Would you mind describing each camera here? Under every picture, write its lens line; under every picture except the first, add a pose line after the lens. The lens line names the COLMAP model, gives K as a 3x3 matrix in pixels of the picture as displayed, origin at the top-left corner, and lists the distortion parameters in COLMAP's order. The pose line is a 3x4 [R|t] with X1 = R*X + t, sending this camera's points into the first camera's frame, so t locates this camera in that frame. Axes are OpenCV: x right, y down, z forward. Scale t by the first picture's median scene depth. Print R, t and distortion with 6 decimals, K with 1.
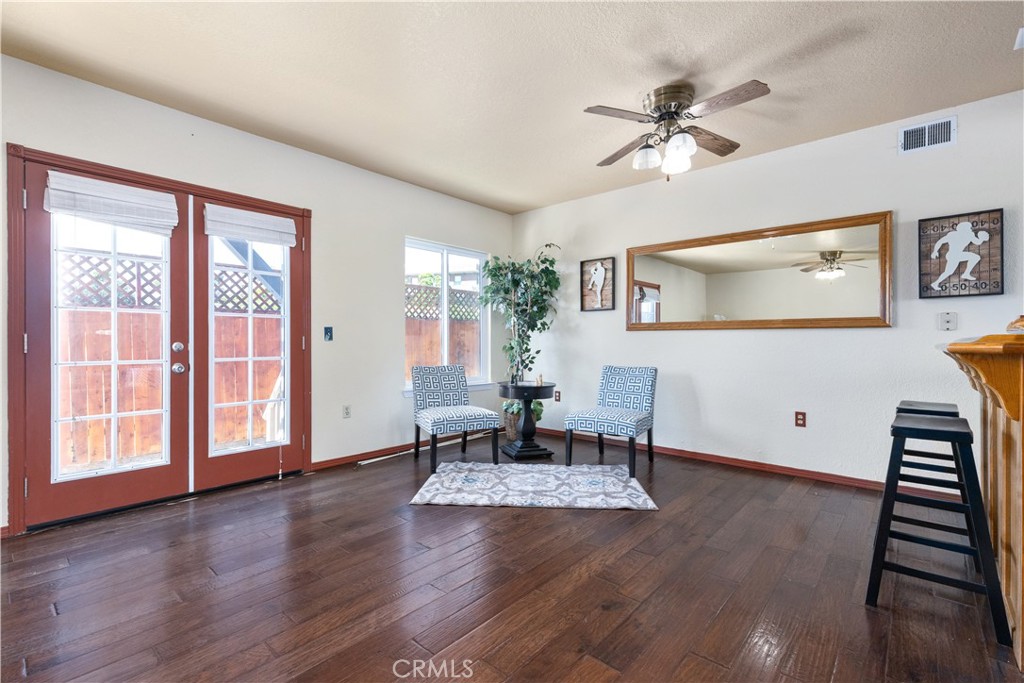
lens RADIAL K [[476.6, 0, 512.3], [0, 476.6, 343.4], [0, 0, 1]] dist [0.007484, -0.000241]
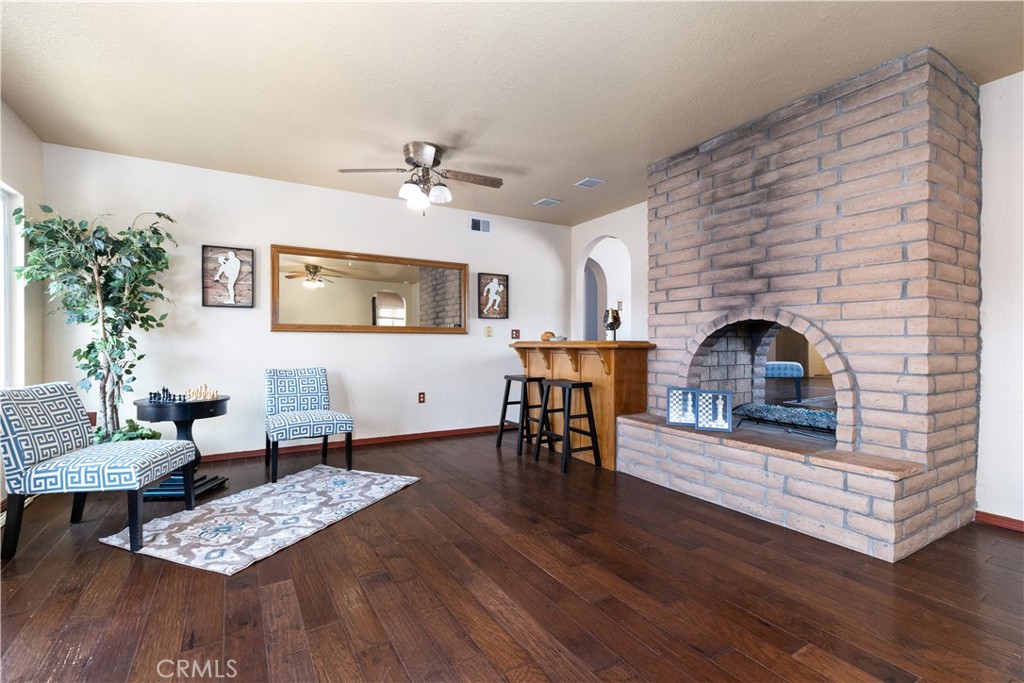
lens RADIAL K [[476.6, 0, 512.3], [0, 476.6, 343.4], [0, 0, 1]] dist [0.007484, -0.000241]
pose [[0.274639, -0.003883, 0.961540, -0.696591], [0.002428, 0.999991, 0.003345, -0.006050], [-0.961544, 0.001416, 0.274646, 0.365004]]
